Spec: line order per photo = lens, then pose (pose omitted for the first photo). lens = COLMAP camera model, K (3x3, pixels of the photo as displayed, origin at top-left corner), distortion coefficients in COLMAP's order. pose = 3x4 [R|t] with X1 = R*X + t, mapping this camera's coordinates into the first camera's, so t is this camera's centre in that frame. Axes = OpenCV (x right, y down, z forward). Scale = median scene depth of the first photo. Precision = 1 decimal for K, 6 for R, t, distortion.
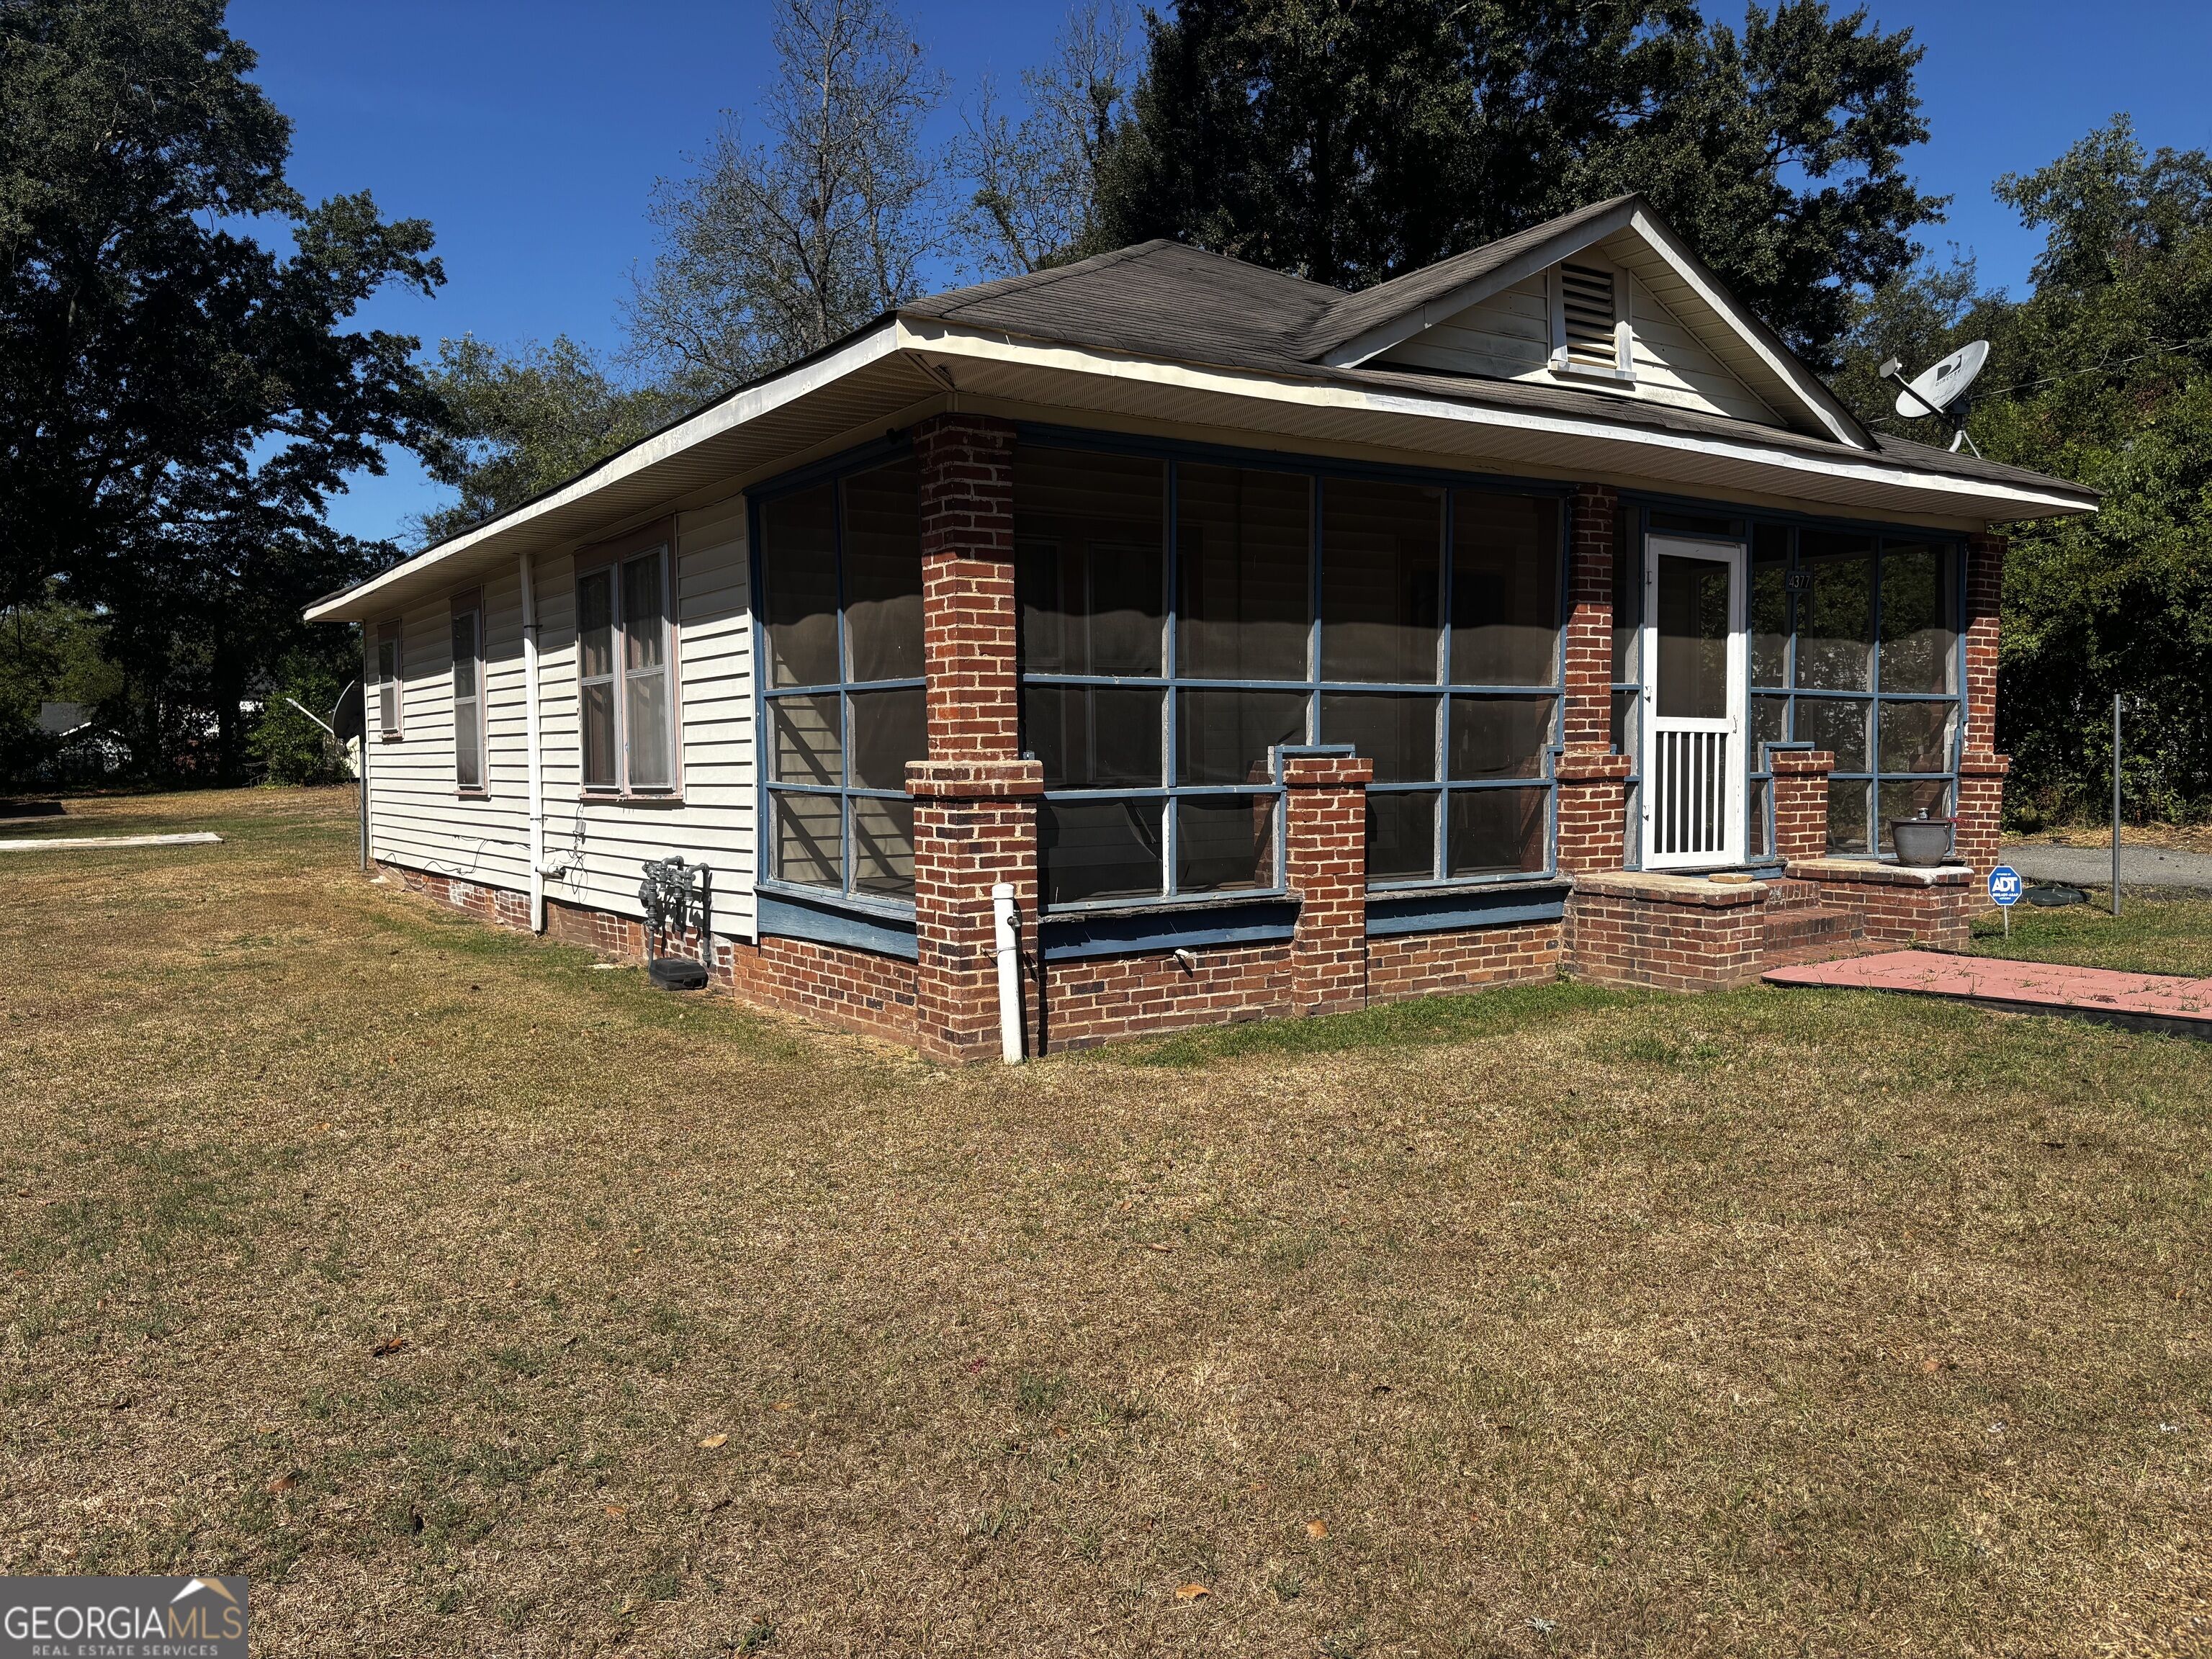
lens RADIAL K [[1672.3, 0, 1106.0], [0, 1672.3, 829.5], [0, 0, 1]] dist [-0.002434, -0.001337]
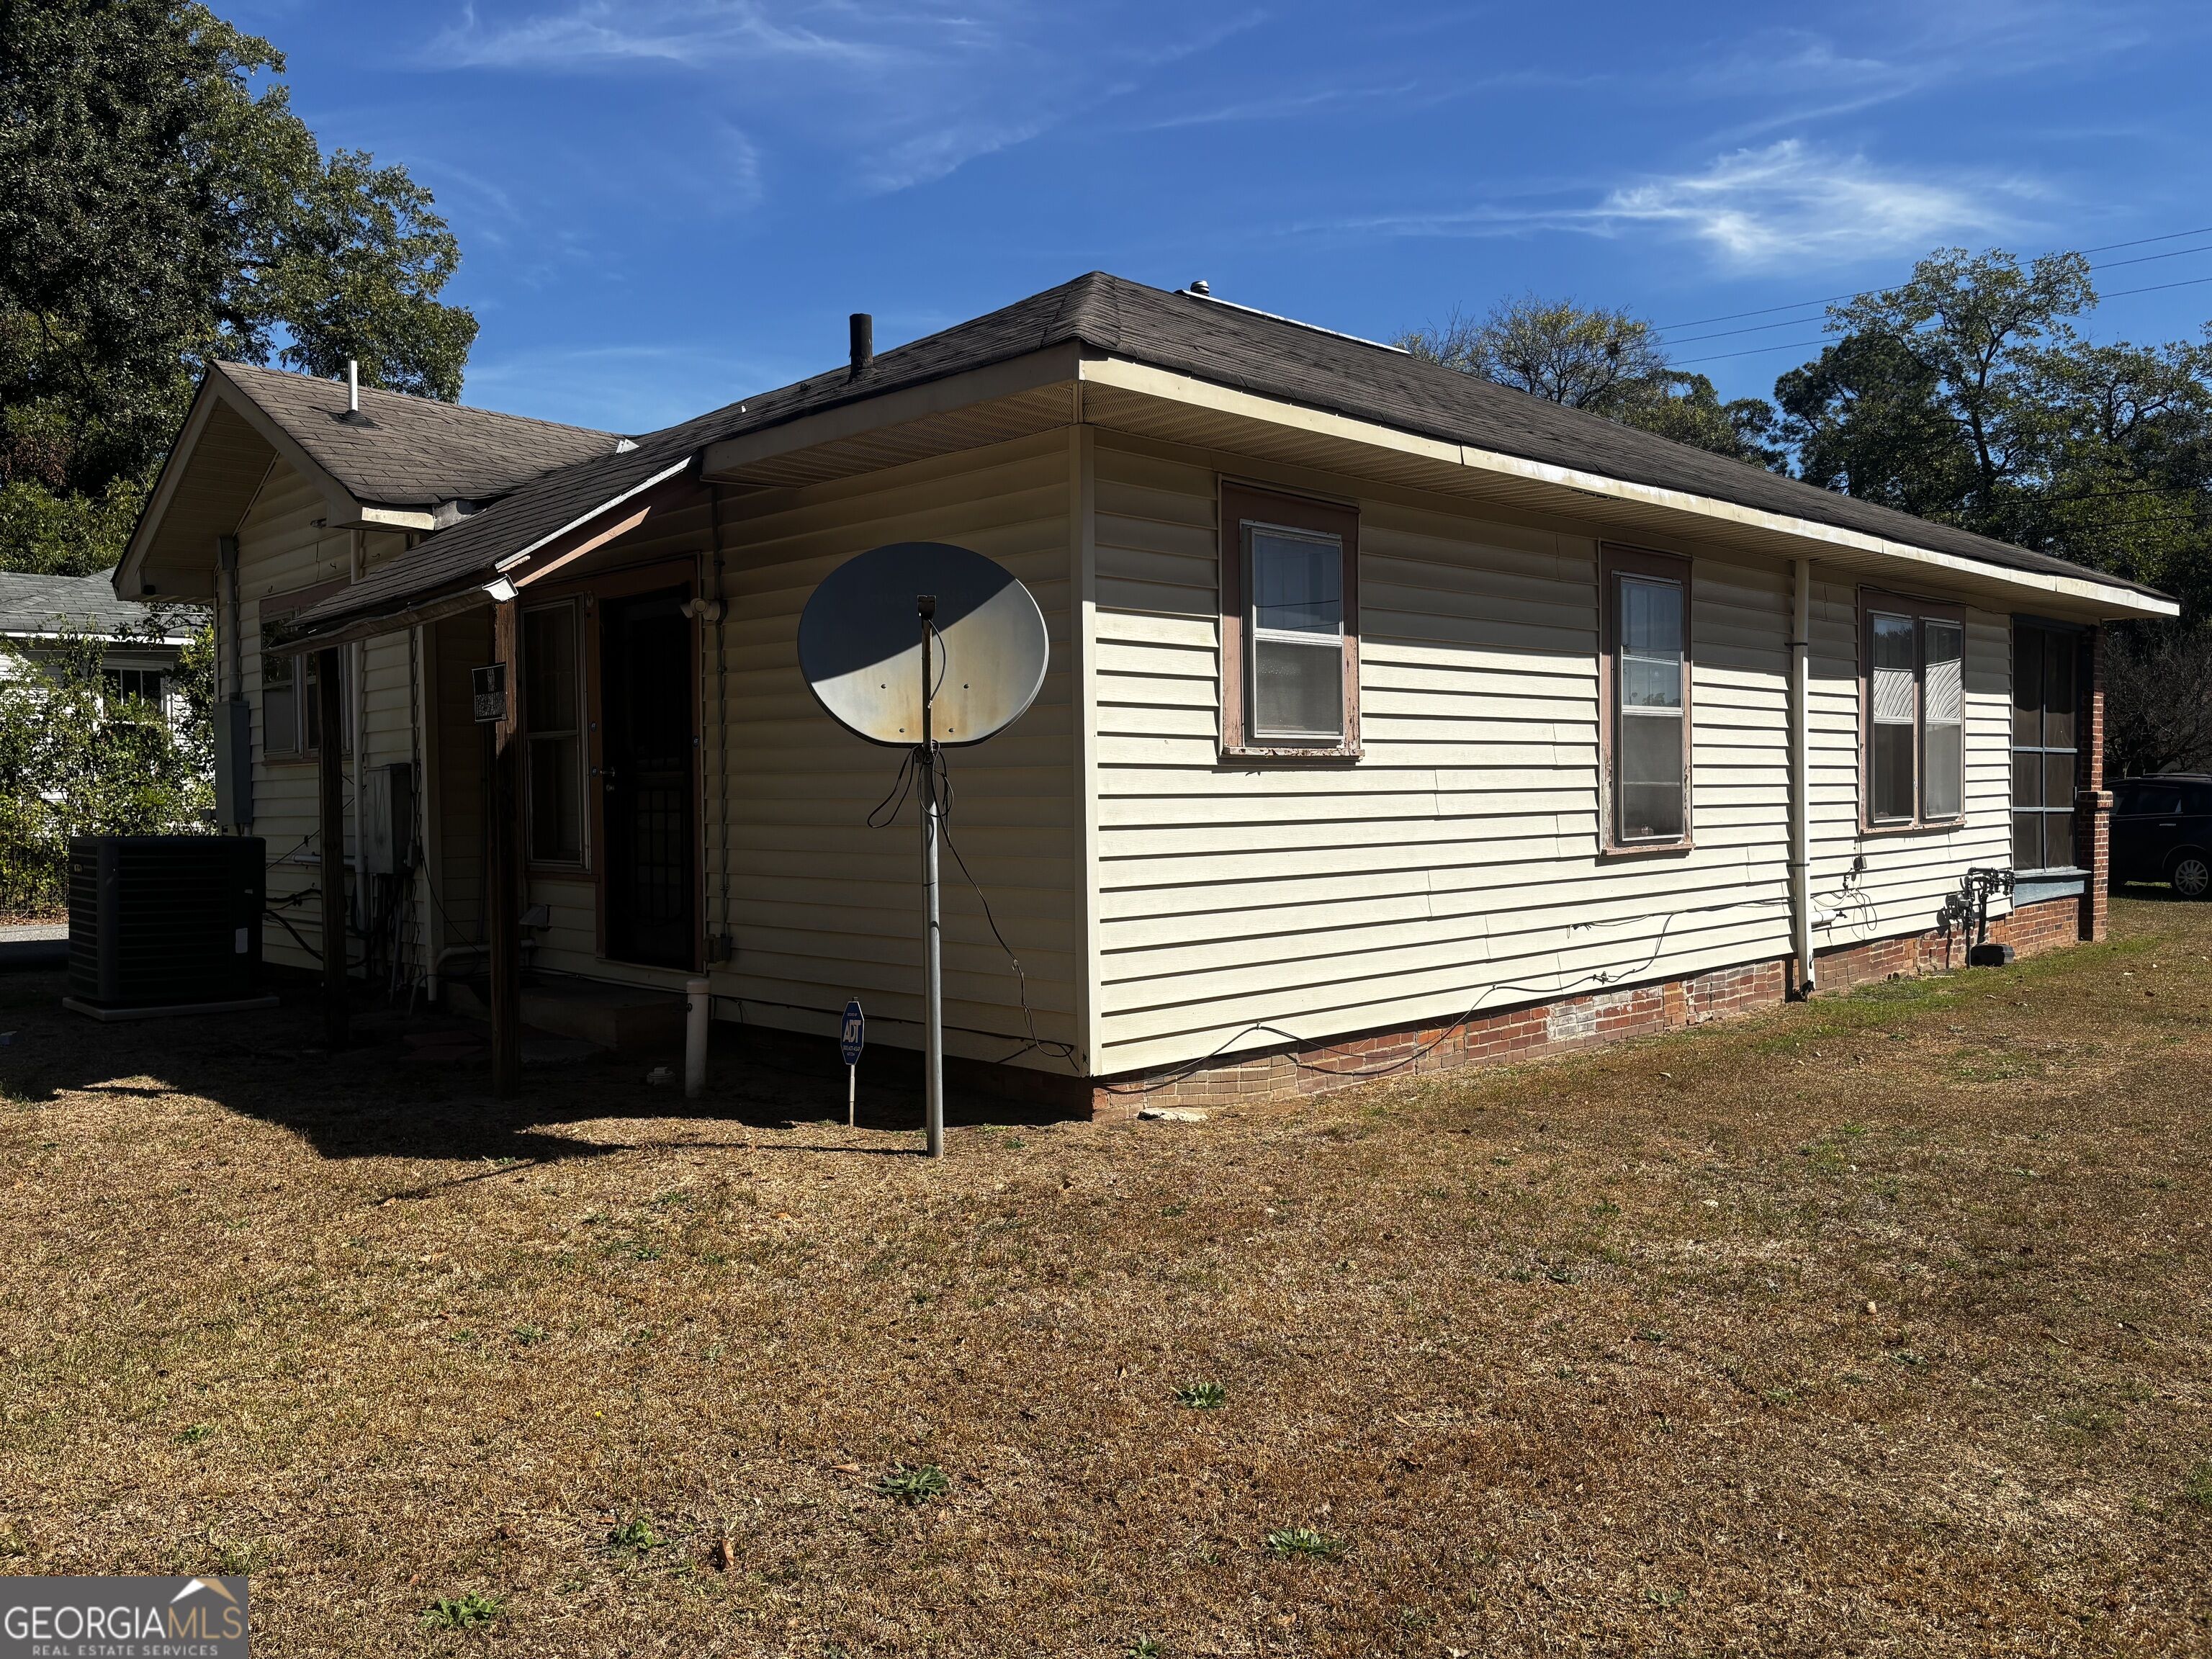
lens RADIAL K [[1653.2, 0, 1106.0], [0, 1653.2, 829.5], [0, 0, 1]] dist [0.032477, -0.005915]
pose [[-0.174222, -0.011148, 0.984643, -1.011746], [0.057597, 0.998109, 0.021492, -0.057393], [-0.983020, 0.060457, -0.173251, 1.347644]]
